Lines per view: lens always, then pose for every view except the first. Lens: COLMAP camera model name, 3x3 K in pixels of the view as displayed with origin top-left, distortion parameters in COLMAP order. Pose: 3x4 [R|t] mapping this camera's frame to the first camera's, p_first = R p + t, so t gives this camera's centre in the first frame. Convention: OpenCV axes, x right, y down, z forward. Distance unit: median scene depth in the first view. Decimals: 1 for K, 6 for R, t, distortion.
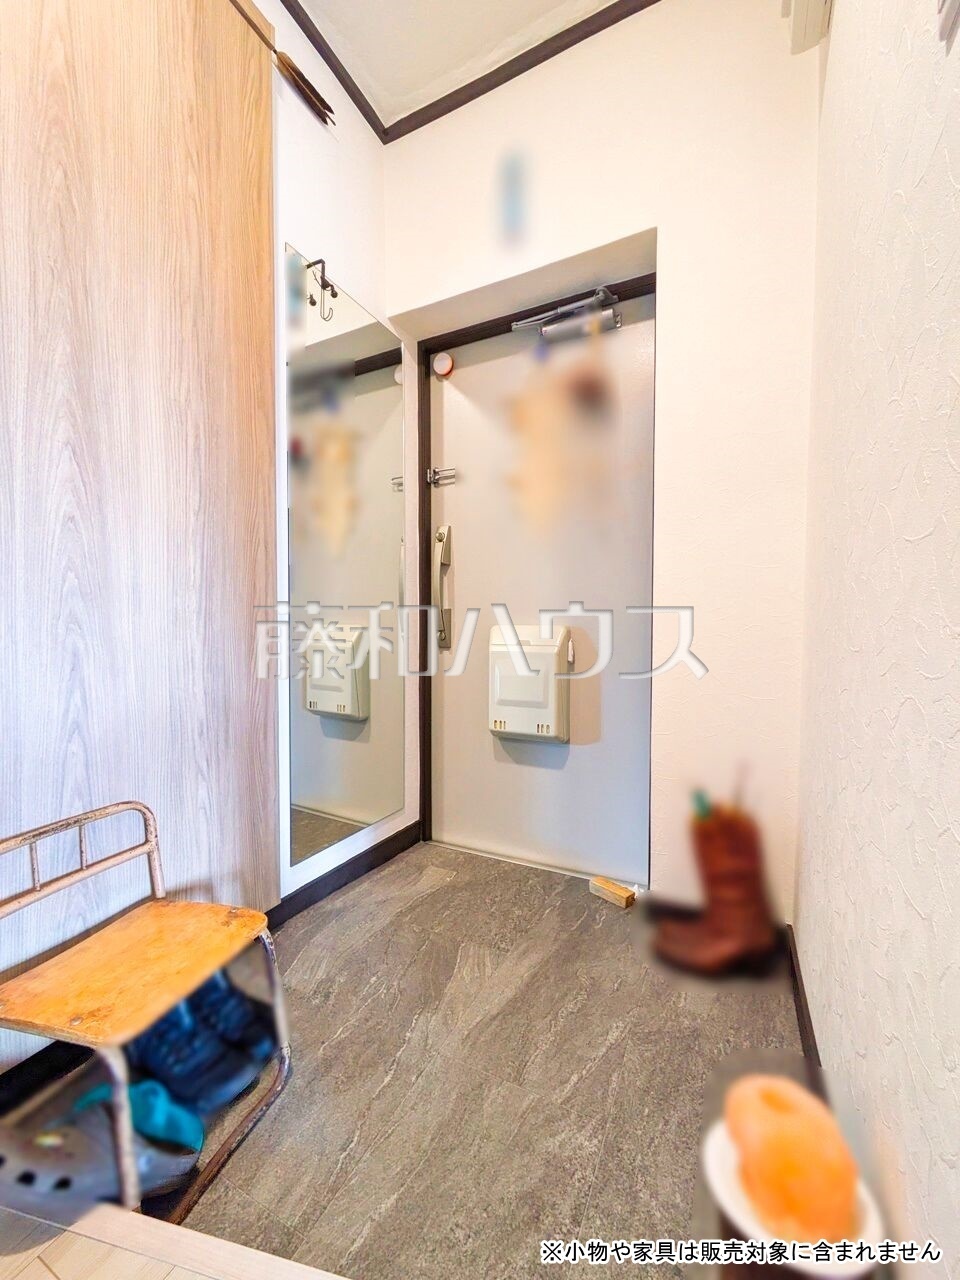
lens RADIAL K [[505.2, 0, 477.0], [0, 505.2, 640.7], [0, 0, 1]] dist [-0.000438, 0.000024]
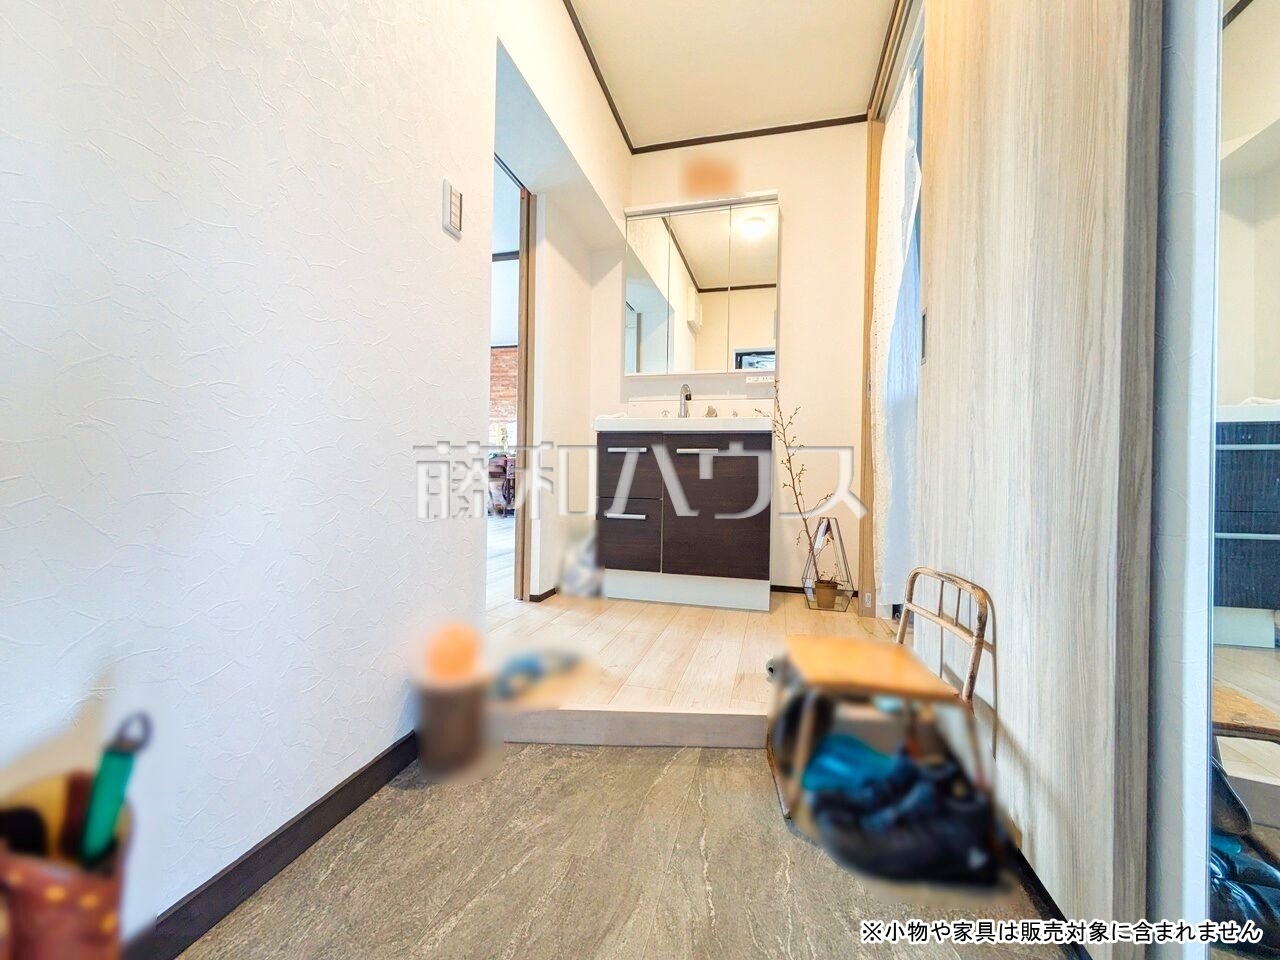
lens RADIAL K [[505.2, 0, 641.2], [0, 505.2, 478.2], [0, 0, 1]] dist [-0.000438, 0.000024]
pose [[-0.977774, -0.015017, -0.209125, 0.163938], [-0.021461, 0.999361, 0.028579, 0.093534], [0.208562, 0.032432, -0.977471, 1.866773]]
